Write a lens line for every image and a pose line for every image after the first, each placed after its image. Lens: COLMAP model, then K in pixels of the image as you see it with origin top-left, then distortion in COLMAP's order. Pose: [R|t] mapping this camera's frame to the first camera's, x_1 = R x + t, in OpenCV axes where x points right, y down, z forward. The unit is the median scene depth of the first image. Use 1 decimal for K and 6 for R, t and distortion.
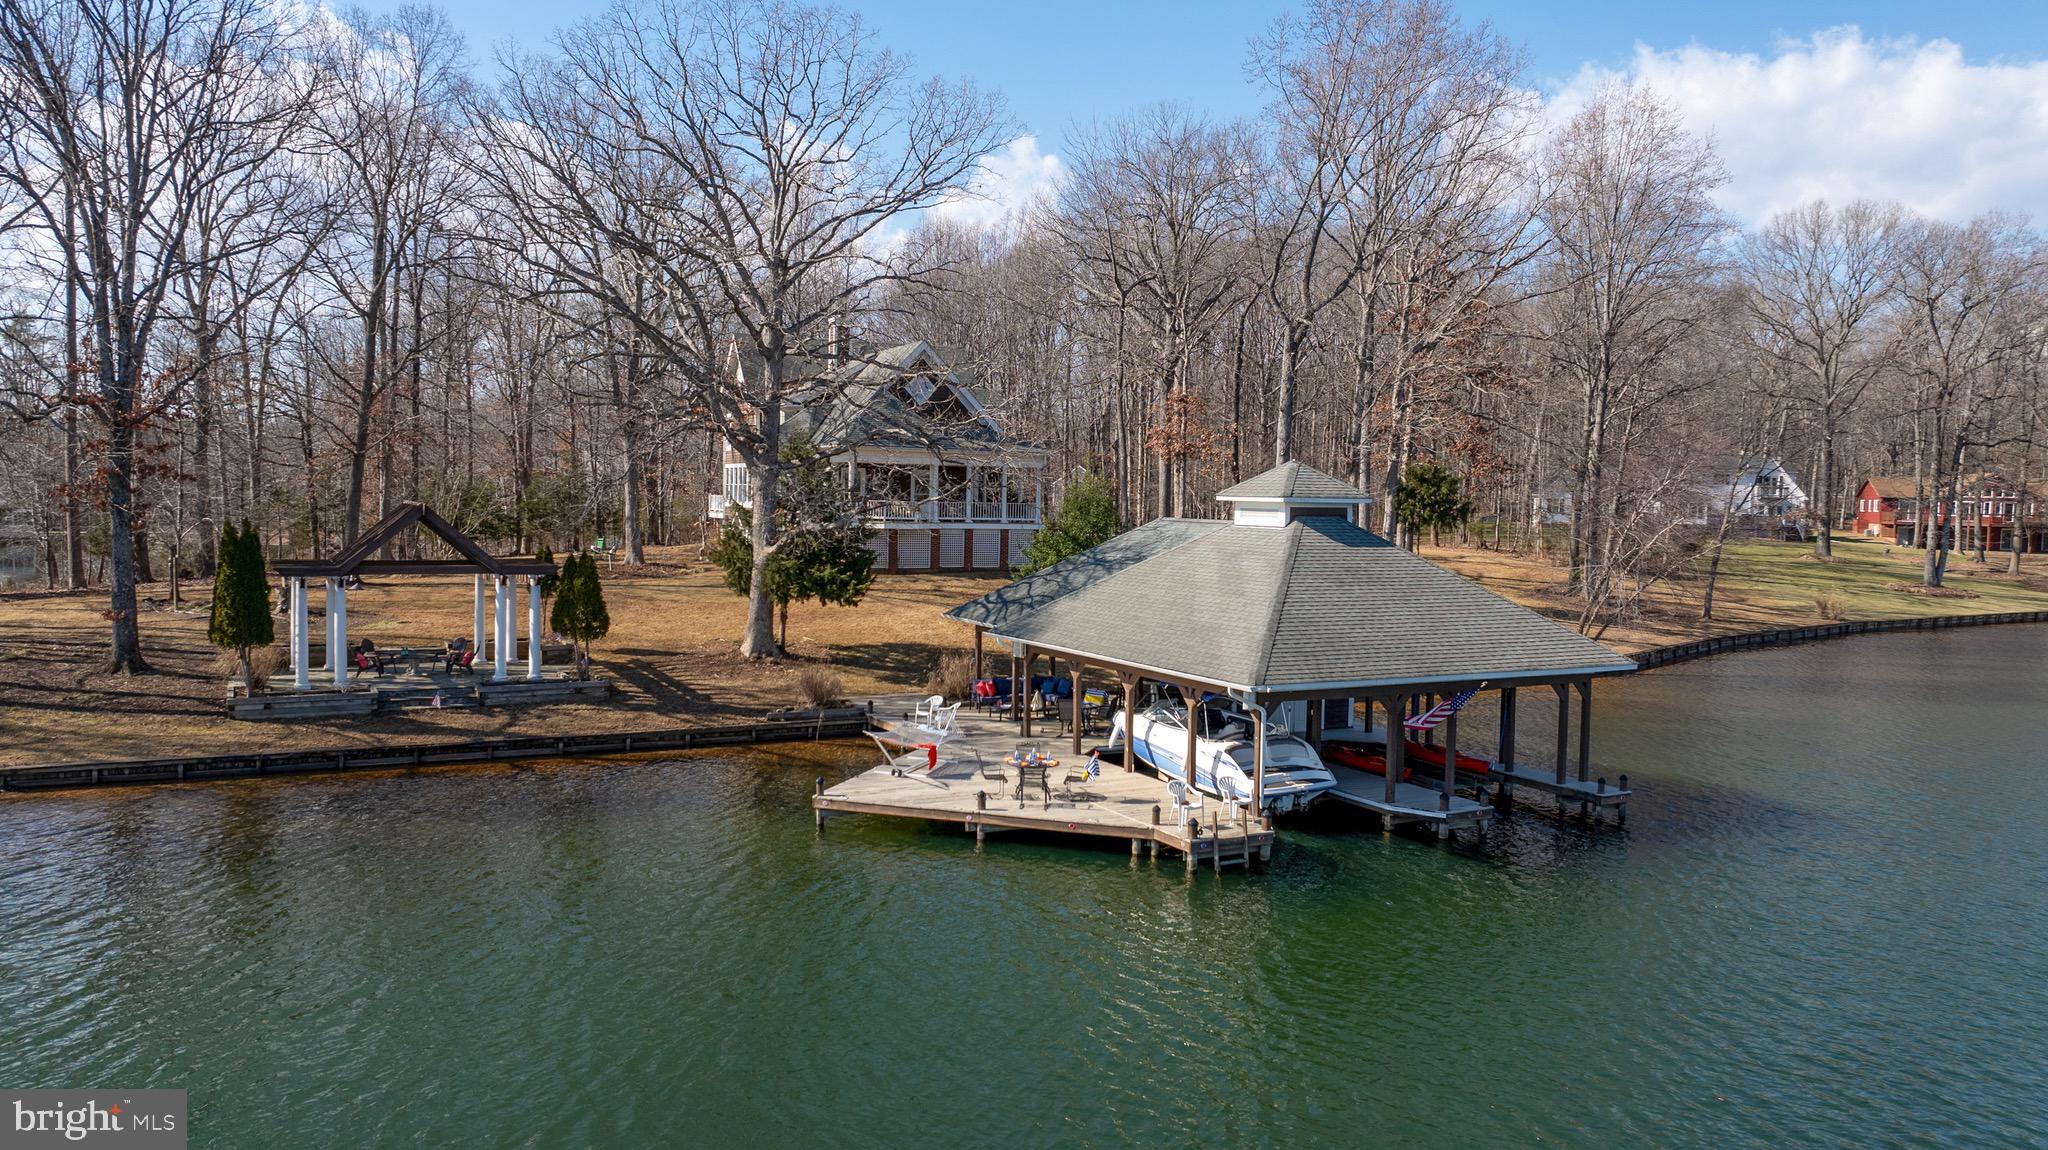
lens RADIAL K [[1459.2, 0, 1024.9], [0, 1459.2, 560.1], [0, 0, 1]] dist [-0.013059, 0.008316]
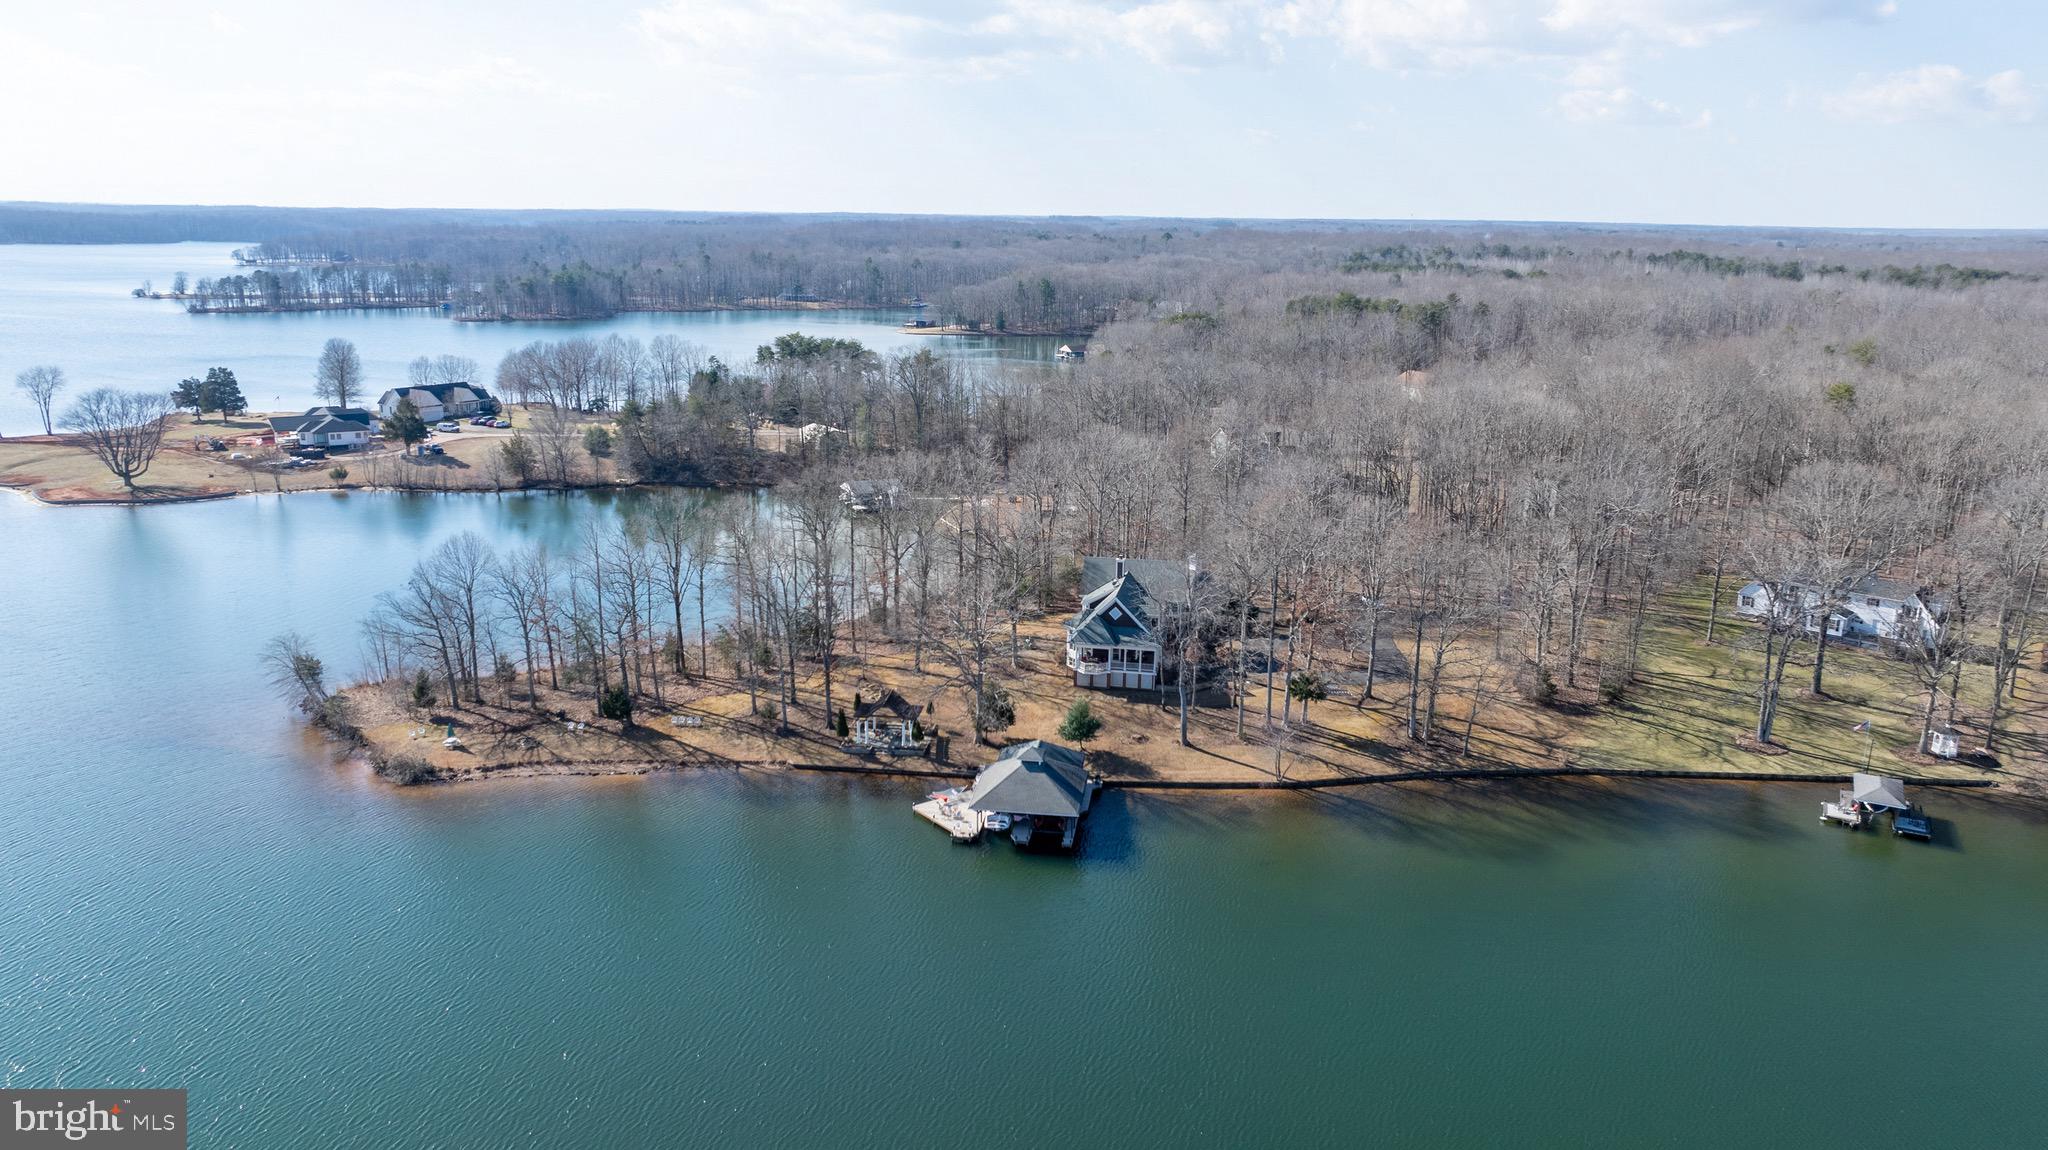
lens RADIAL K [[1449.0, 0, 1035.2], [0, 1449.0, 575.6], [0, 0, 1]] dist [-0.010425, 0.004862]
pose [[0.825796, 0.121901, -0.550638, 1.734632], [-0.016522, 0.981171, 0.192435, -0.964879], [0.563728, -0.149815, 0.812260, -1.625575]]
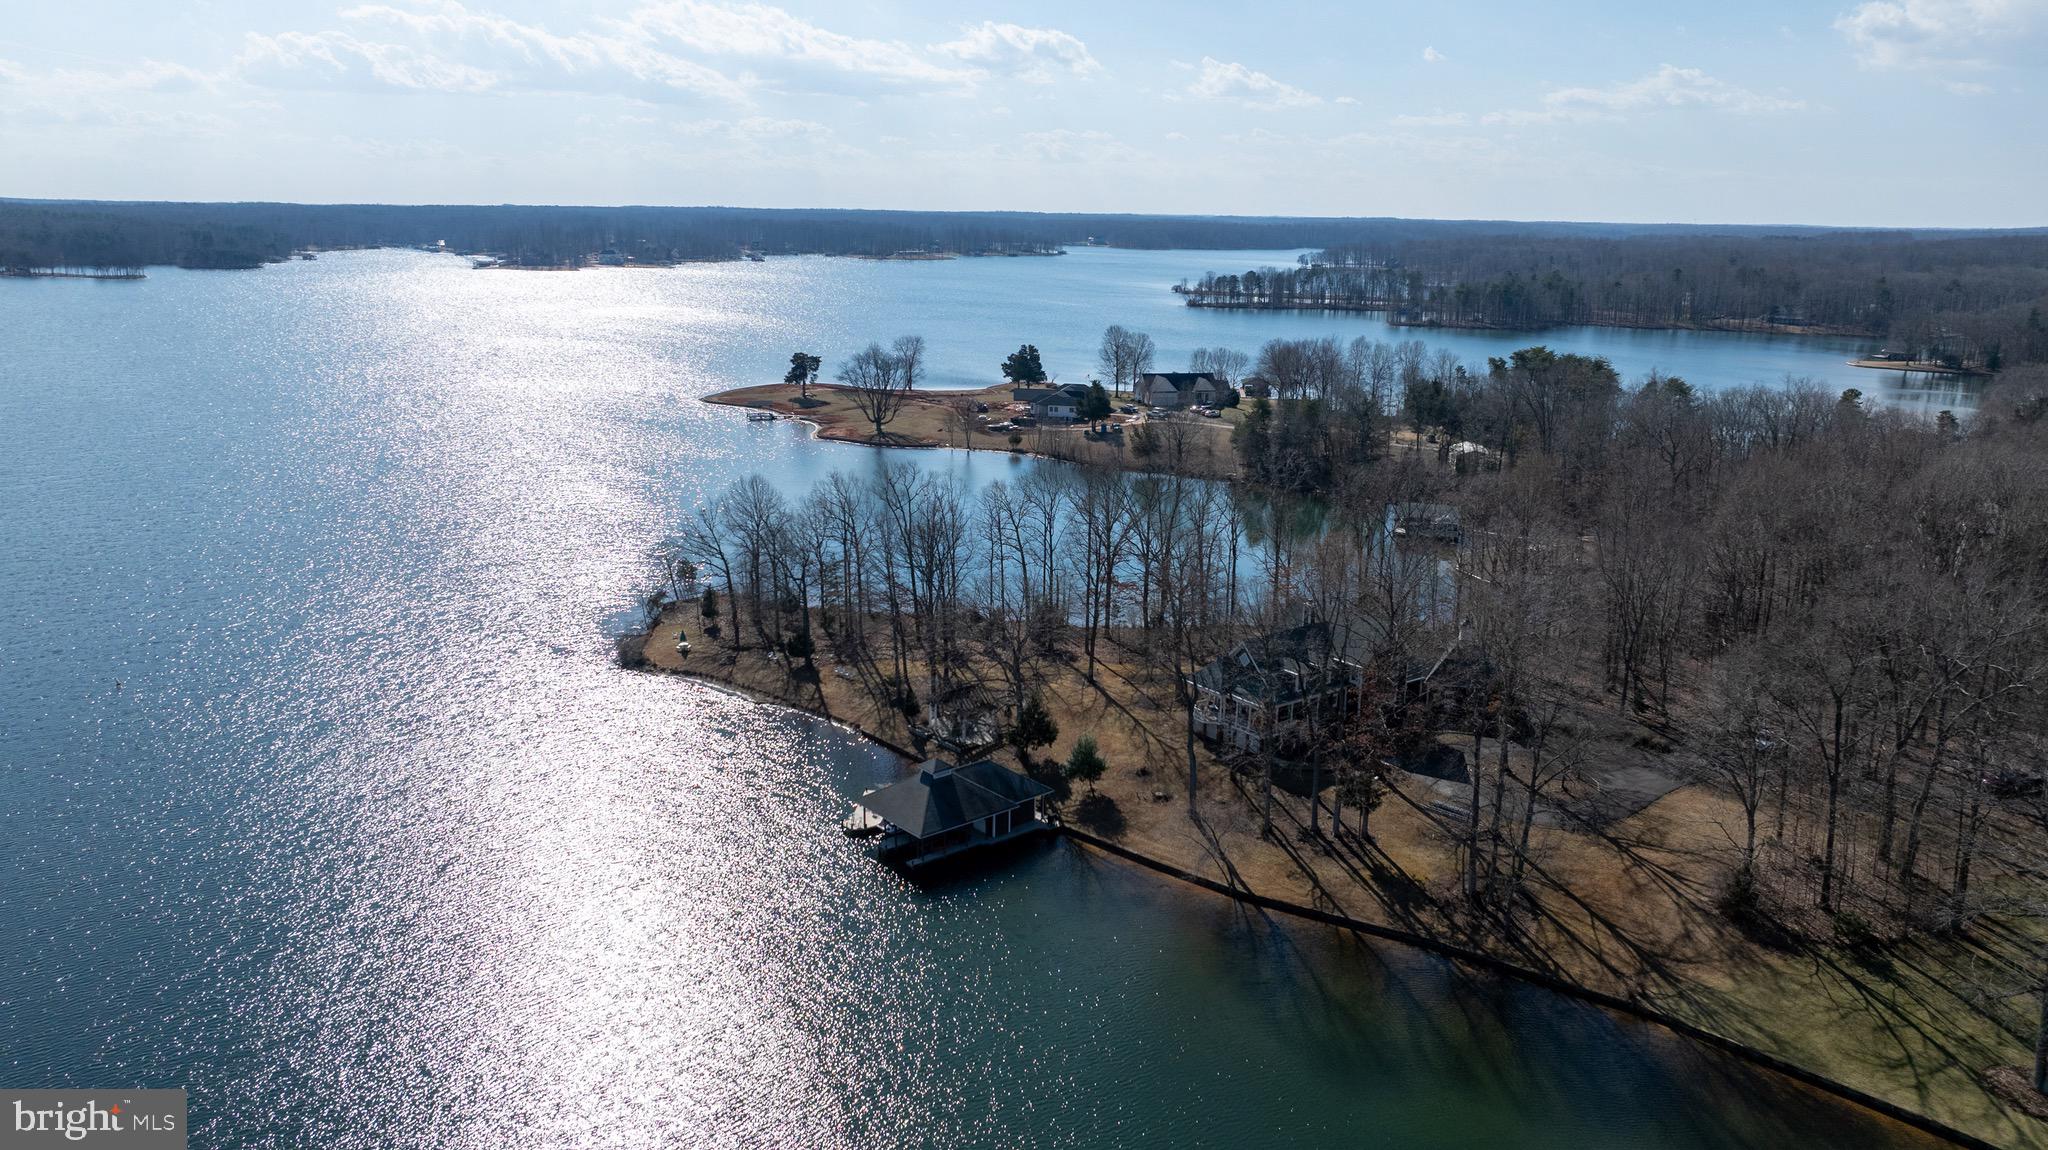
lens RADIAL K [[1459.2, 0, 1024.9], [0, 1459.2, 560.1], [0, 0, 1]] dist [-0.013059, 0.008316]
pose [[0.226336, 0.204601, -0.952318, 2.782673], [-0.052201, 0.978833, 0.197891, -0.989243], [0.972649, 0.004922, 0.232226, 0.242814]]
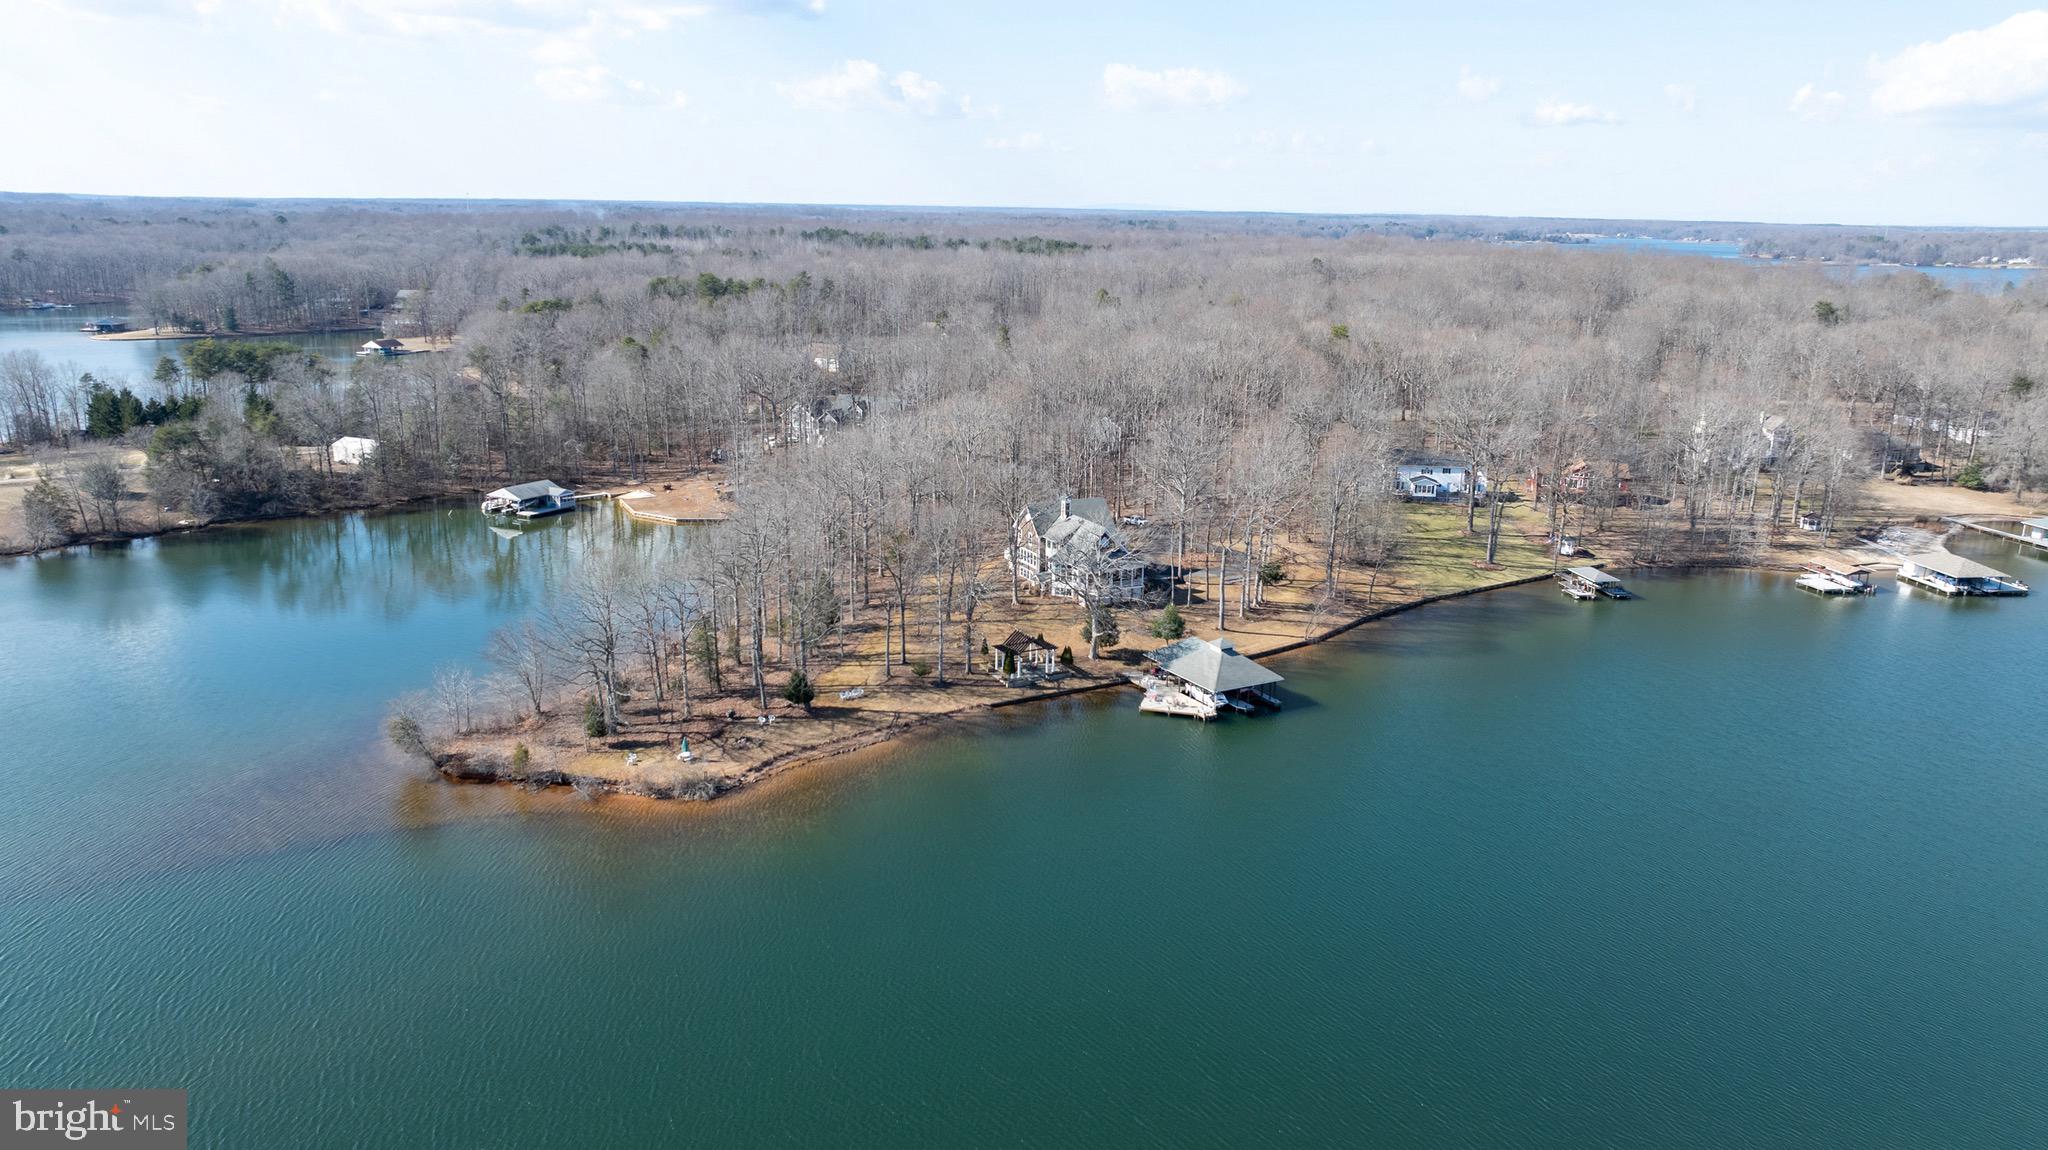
lens RADIAL K [[1449.0, 0, 1035.2], [0, 1449.0, 575.6], [0, 0, 1]] dist [-0.010425, 0.004862]
pose [[0.998937, -0.023058, 0.039925, -0.492429], [0.014343, 0.978409, 0.206180, -0.983147], [-0.043817, -0.205388, 0.977699, -2.866684]]
